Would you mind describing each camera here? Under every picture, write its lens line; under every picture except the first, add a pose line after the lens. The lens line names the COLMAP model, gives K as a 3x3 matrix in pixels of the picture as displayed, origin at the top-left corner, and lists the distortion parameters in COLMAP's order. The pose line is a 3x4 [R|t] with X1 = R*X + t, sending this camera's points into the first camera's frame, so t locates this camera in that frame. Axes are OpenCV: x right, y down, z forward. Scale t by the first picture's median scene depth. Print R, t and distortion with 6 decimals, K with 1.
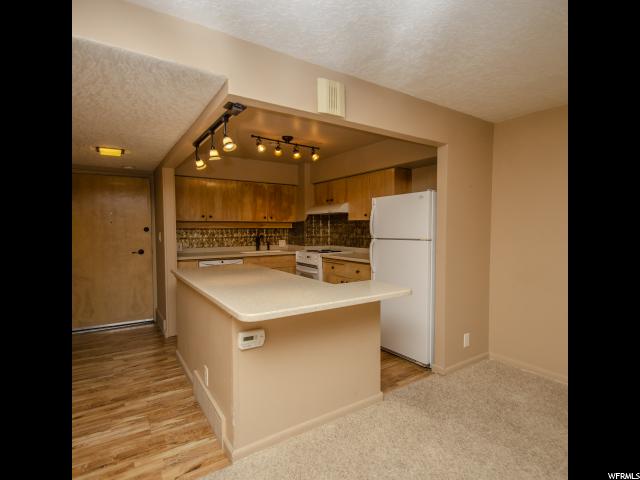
lens RADIAL K [[323.2, 0, 320.6], [0, 323.2, 239.2], [0, 0, 1]] dist [0.001139, 0.000060]
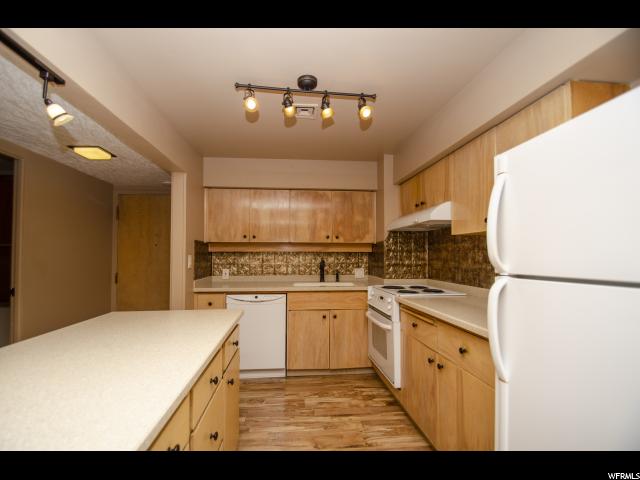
lens RADIAL K [[274.2, 0, 302.6], [0, 274.2, 247.7], [0, 0, 1]] dist [-0.000774, 0.000225]
pose [[0.870102, -0.010614, -0.492757, 0.084056], [-0.020134, 0.998168, -0.057054, -0.006835], [0.492460, 0.059564, 0.868295, 0.443241]]
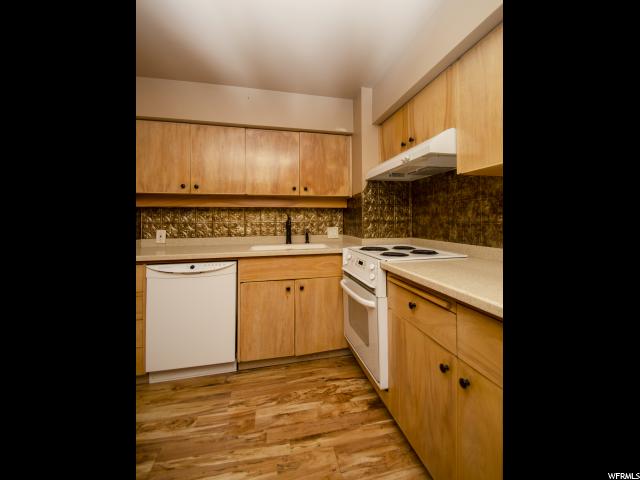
lens RADIAL K [[247.6, 0, 324.1], [0, 247.6, 213.4], [0, 0, 1]] dist [-0.000696, -0.000121]
pose [[0.938371, -0.012869, -0.345390, 0.035347], [-0.007631, 0.998292, -0.057928, 0.004101], [0.345545, 0.056993, 0.936670, 0.606157]]
